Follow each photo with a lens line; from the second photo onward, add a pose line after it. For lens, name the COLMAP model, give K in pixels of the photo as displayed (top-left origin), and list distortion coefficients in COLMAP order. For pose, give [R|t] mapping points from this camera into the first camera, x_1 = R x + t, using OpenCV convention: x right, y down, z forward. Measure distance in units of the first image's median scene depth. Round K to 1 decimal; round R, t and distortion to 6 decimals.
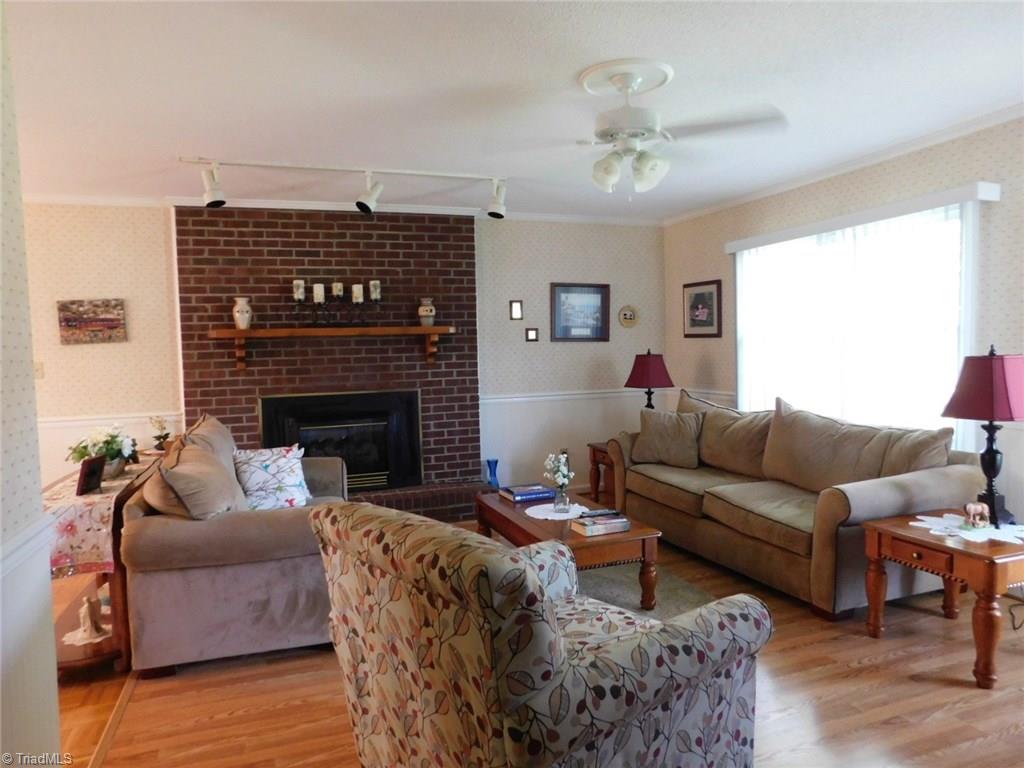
lens RADIAL K [[677.3, 0, 512.0], [0, 677.3, 384.0], [0, 0, 1]] dist [-0.080265, 0.068494]
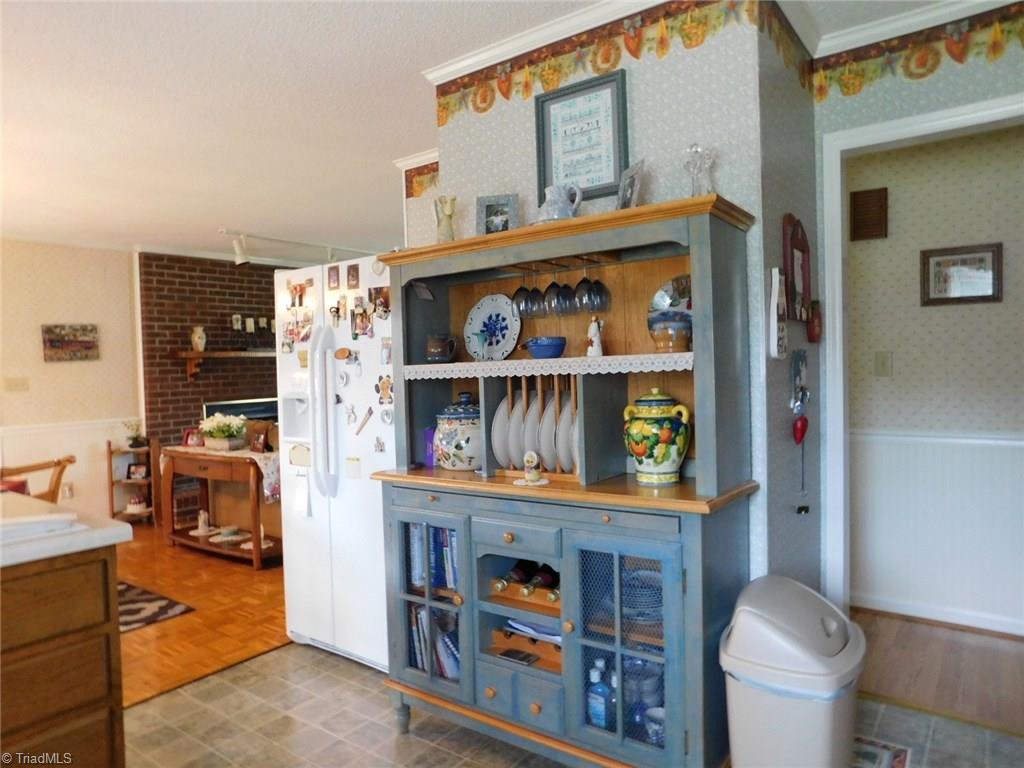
lens RADIAL K [[677.3, 0, 512.0], [0, 677.3, 384.0], [0, 0, 1]] dist [-0.080265, 0.068494]
pose [[0.838100, -0.012563, 0.545372, -0.549088], [0.033447, 0.999037, -0.028386, 0.034837], [-0.544490, 0.042031, 0.837713, -0.371718]]
